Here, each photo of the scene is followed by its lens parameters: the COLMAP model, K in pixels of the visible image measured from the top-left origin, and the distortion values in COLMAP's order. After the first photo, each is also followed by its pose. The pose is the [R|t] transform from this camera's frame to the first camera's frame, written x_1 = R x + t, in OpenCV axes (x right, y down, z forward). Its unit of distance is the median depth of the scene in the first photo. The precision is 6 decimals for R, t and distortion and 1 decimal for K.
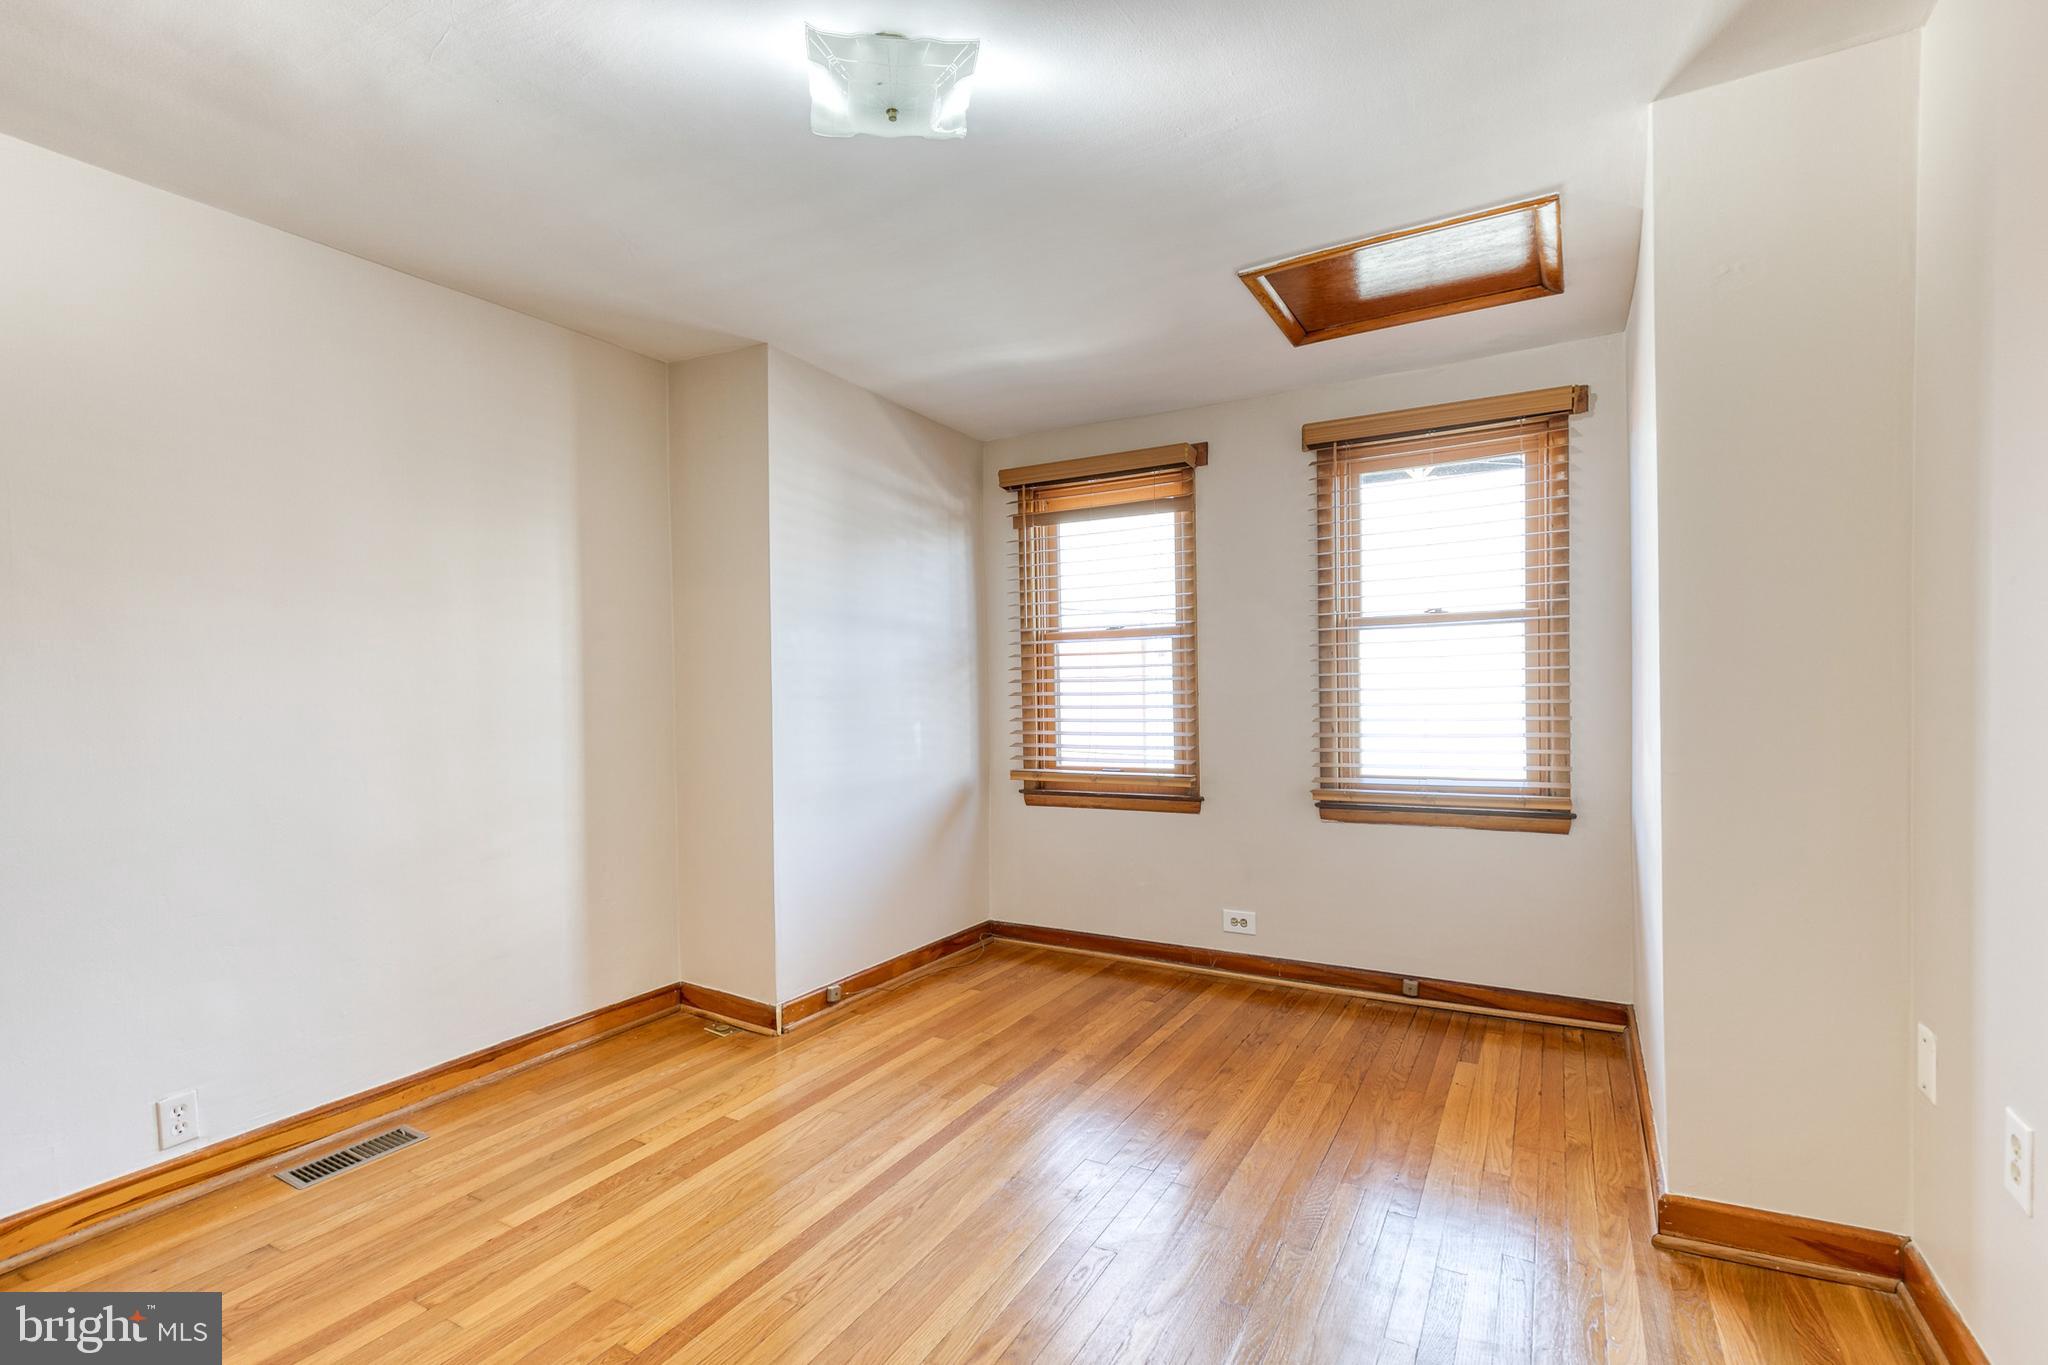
lens RADIAL K [[918.9, 0, 1027.8], [0, 918.9, 713.4], [0, 0, 1]] dist [-0.002147, -0.000560]
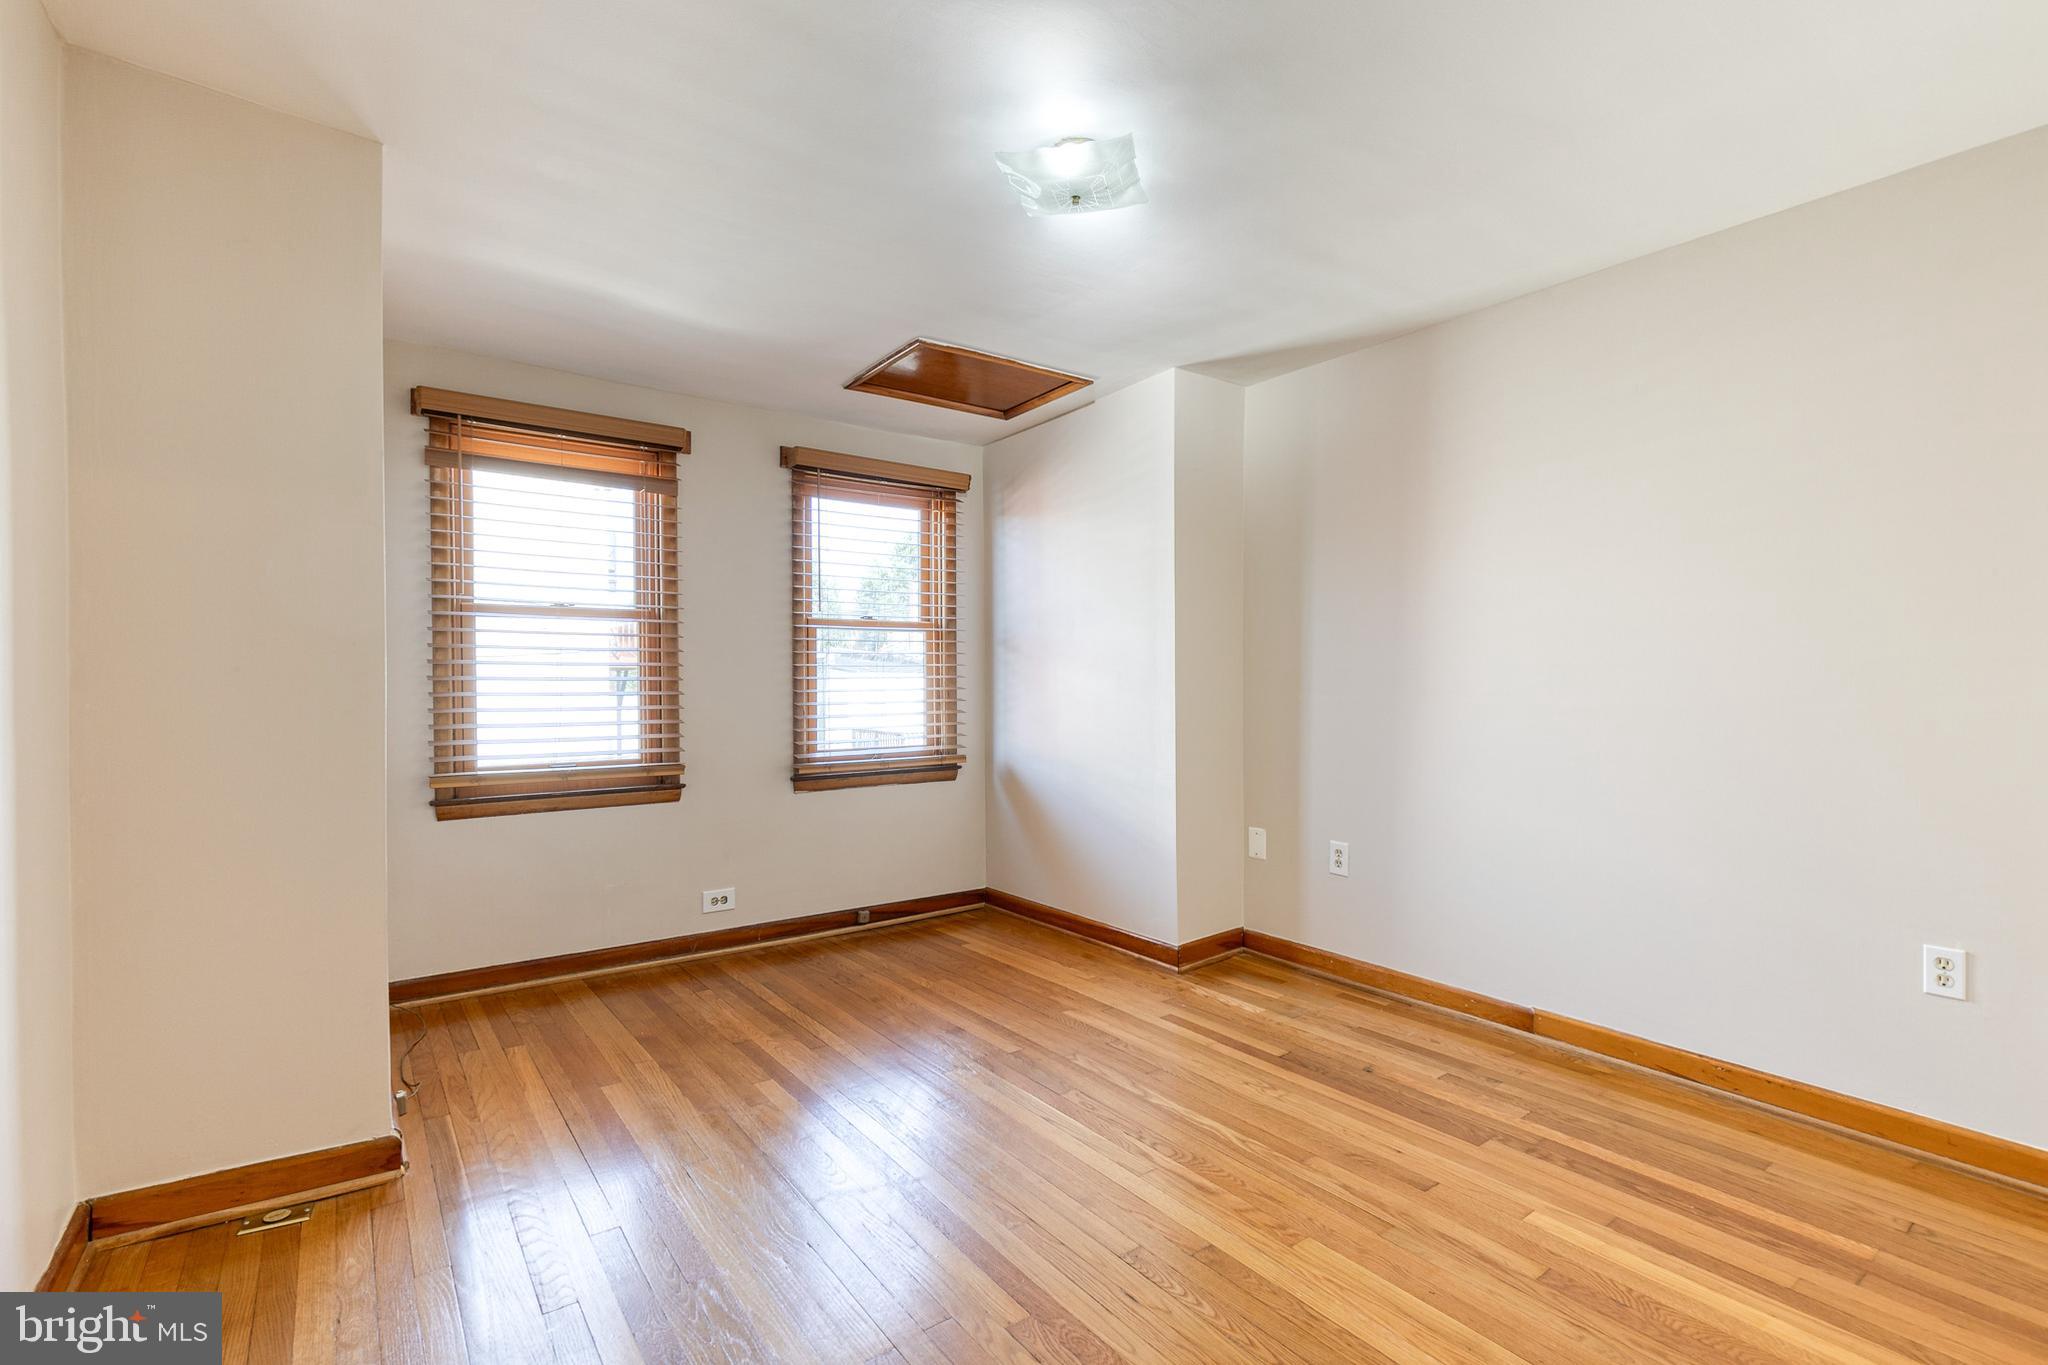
lens RADIAL K [[937.5, 0, 1028.7], [0, 937.5, 690.4], [0, 0, 1]] dist [0.013858, -0.004038]
pose [[0.405962, 0.004793, 0.913877, -0.635609], [0.016693, 0.999781, -0.012659, 0.009512], [-0.913737, 0.020394, 0.405793, 0.258331]]
